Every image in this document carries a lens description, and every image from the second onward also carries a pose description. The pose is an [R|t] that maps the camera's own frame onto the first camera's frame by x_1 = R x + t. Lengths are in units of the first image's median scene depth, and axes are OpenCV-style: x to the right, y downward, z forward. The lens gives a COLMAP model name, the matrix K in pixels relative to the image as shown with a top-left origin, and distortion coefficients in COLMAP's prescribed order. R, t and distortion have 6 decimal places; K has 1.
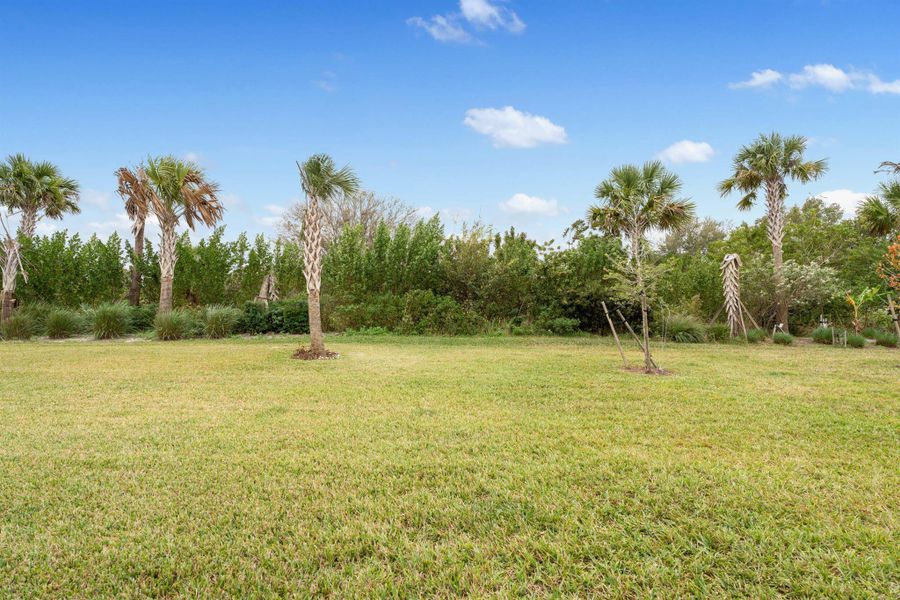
lens RADIAL K [[406.2, 0, 448.7], [0, 406.2, 304.0], [0, 0, 1]] dist [0.002286, 0.000406]
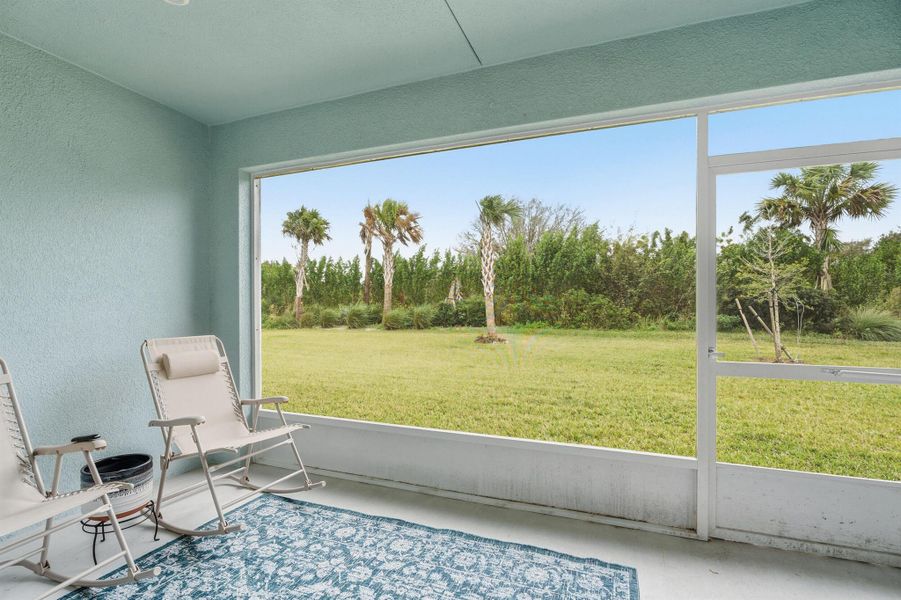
lens RADIAL K [[440.5, 0, 438.3], [0, 440.5, 310.2], [0, 0, 1]] dist [-0.047697, -0.000124]
pose [[0.906625, -0.004898, -0.421910, 0.096745], [0.014733, 0.999690, 0.020053, -0.007465], [0.421681, -0.024396, 0.906416, -0.291777]]
